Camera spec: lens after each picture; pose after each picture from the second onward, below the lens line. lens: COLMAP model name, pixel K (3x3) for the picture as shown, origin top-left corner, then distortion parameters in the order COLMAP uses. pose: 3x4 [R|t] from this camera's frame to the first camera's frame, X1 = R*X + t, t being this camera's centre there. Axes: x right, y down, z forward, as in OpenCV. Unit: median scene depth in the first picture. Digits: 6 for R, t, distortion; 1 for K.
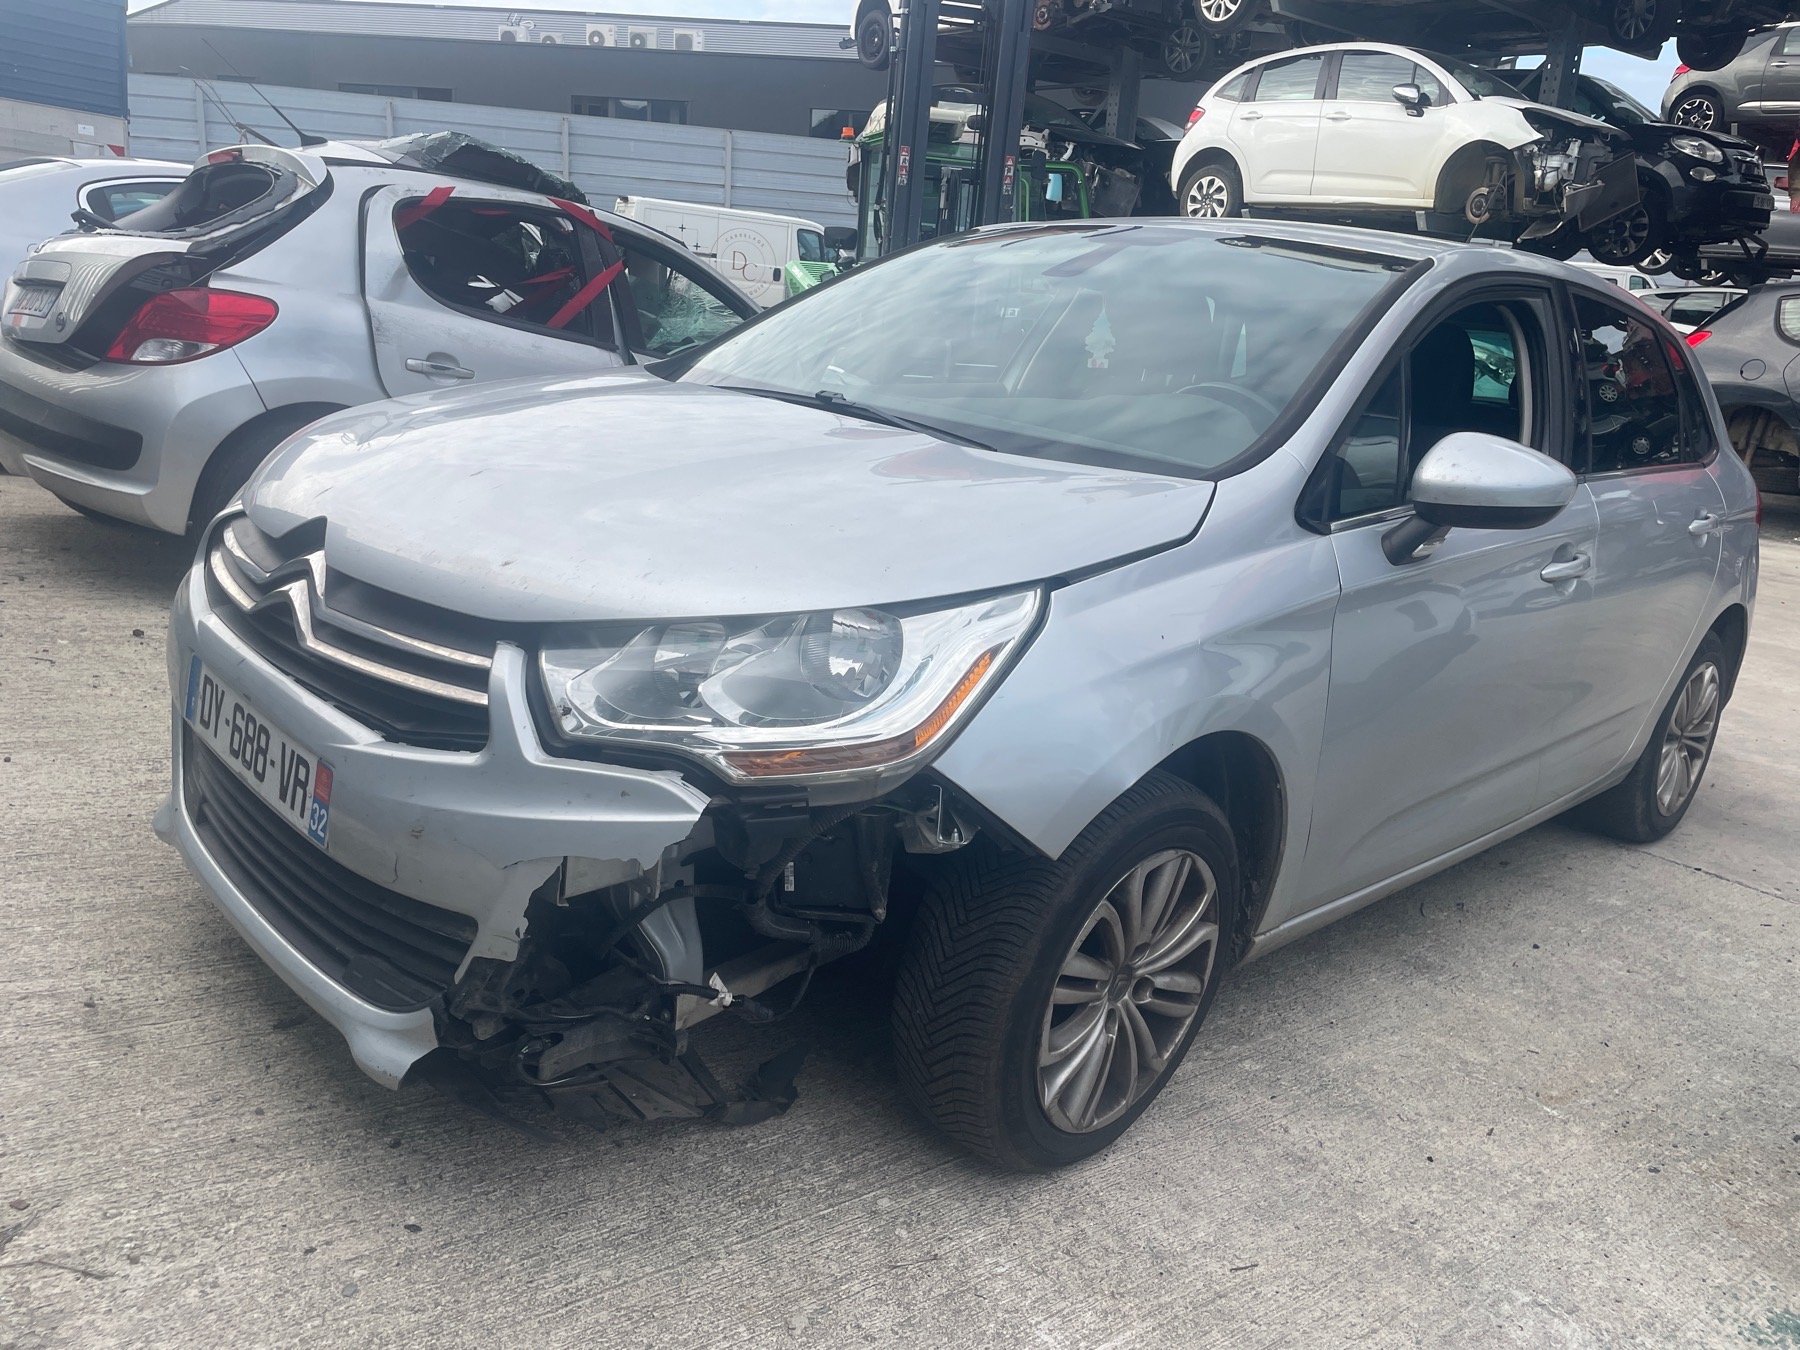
lens RADIAL K [[1371.1, 0, 903.6], [0, 1371.1, 669.7], [0, 0, 1]] dist [0.090979, -0.127277]
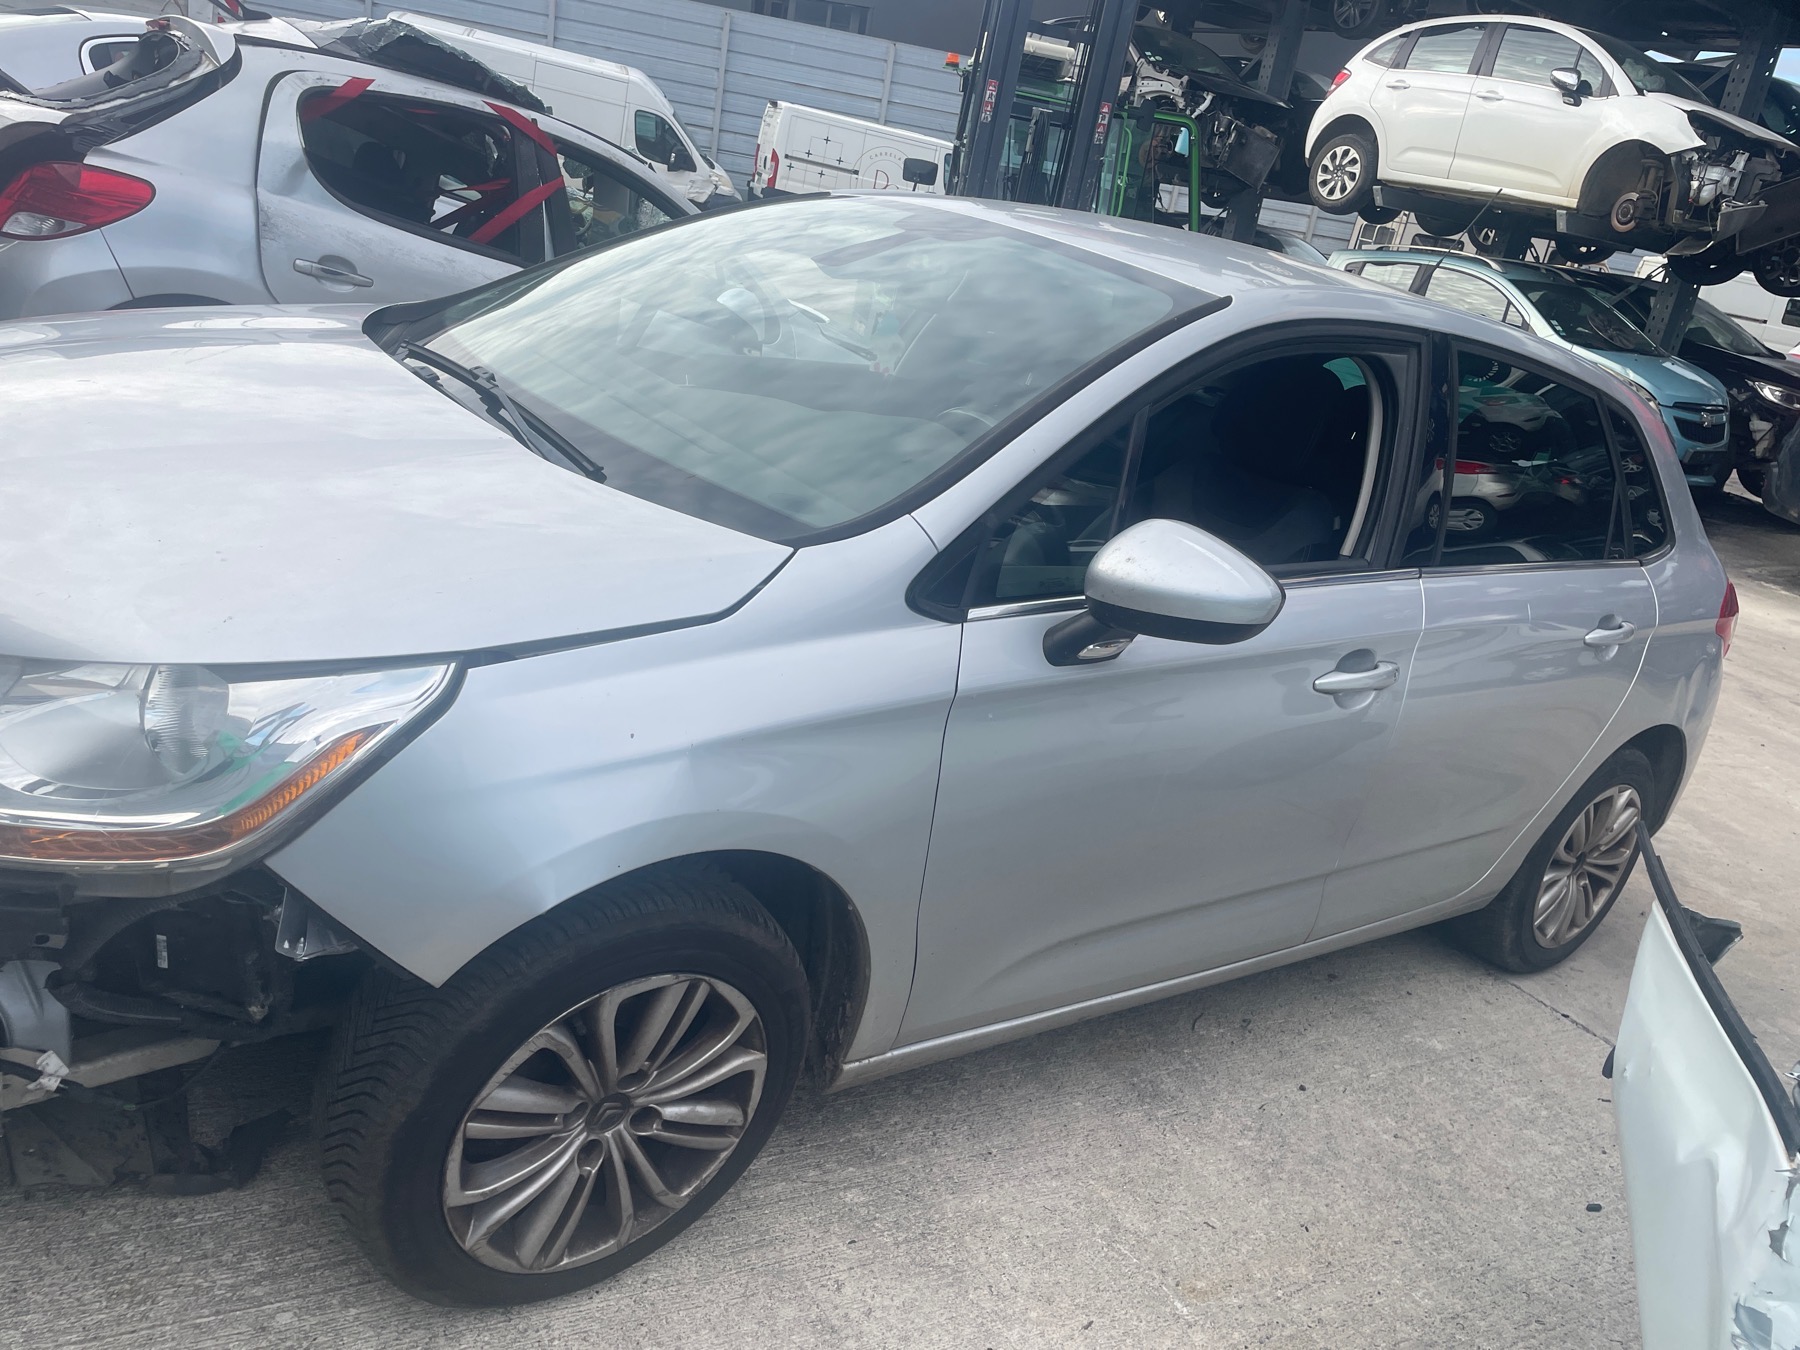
lens RADIAL K [[1375.6, 0, 896.3], [0, 1375.6, 691.2], [0, 0, 1]] dist [0.084496, -0.114152]
pose [[0.986097, 0.141530, -0.087070, 0.356935], [-0.135936, 0.988439, 0.067156, -0.110033], [0.095568, -0.054387, 0.993936, 0.163969]]
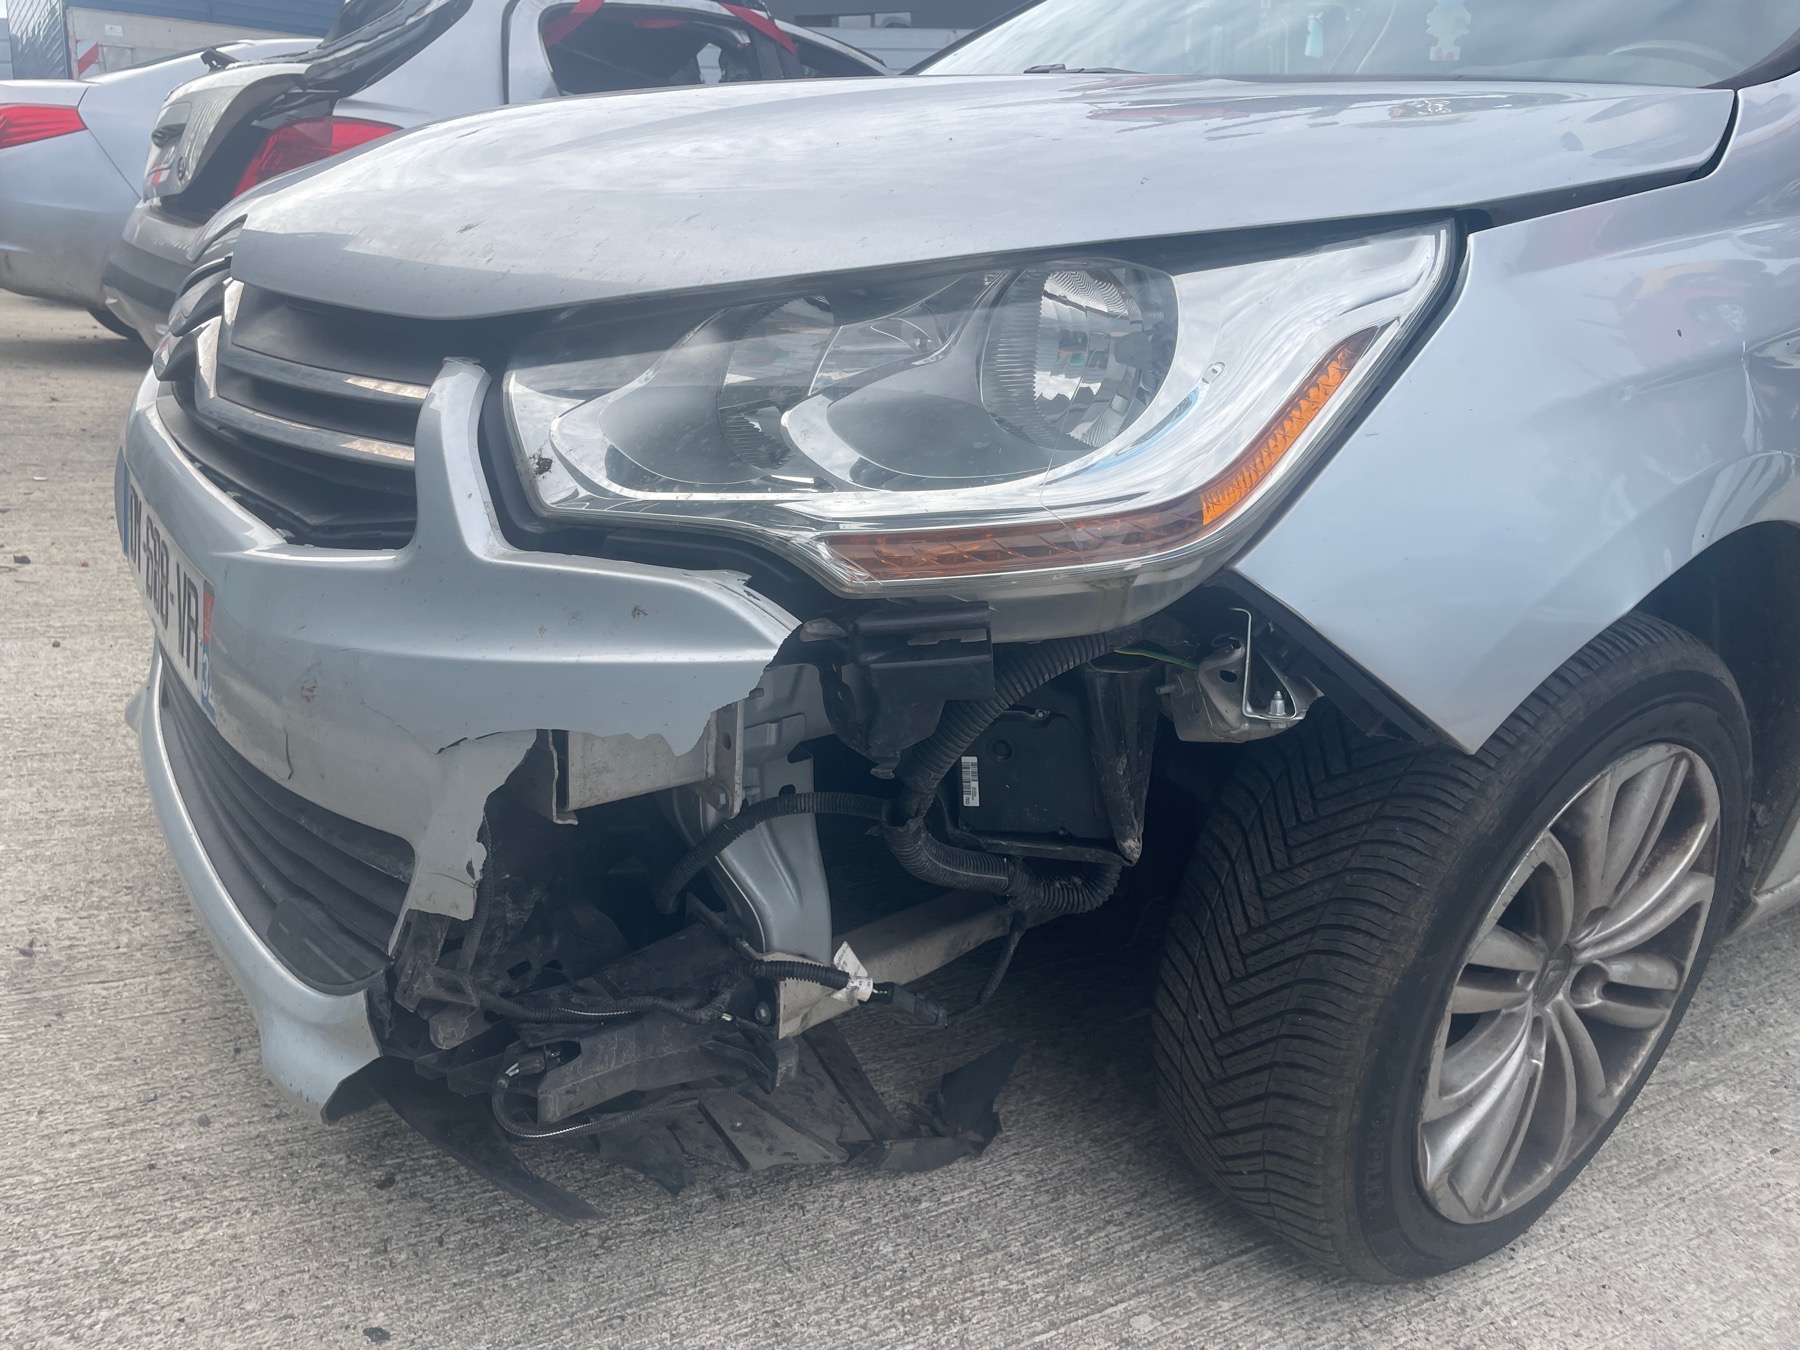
lens RADIAL K [[1383.3, 0, 890.7], [0, 1383.3, 668.9], [0, 0, 1]] dist [0.078921, -0.109443]
pose [[0.984236, -0.006558, -0.176738, -0.011211], [0.015028, 0.998799, 0.046630, 0.064718], [0.176220, -0.048551, 0.983153, 0.363172]]
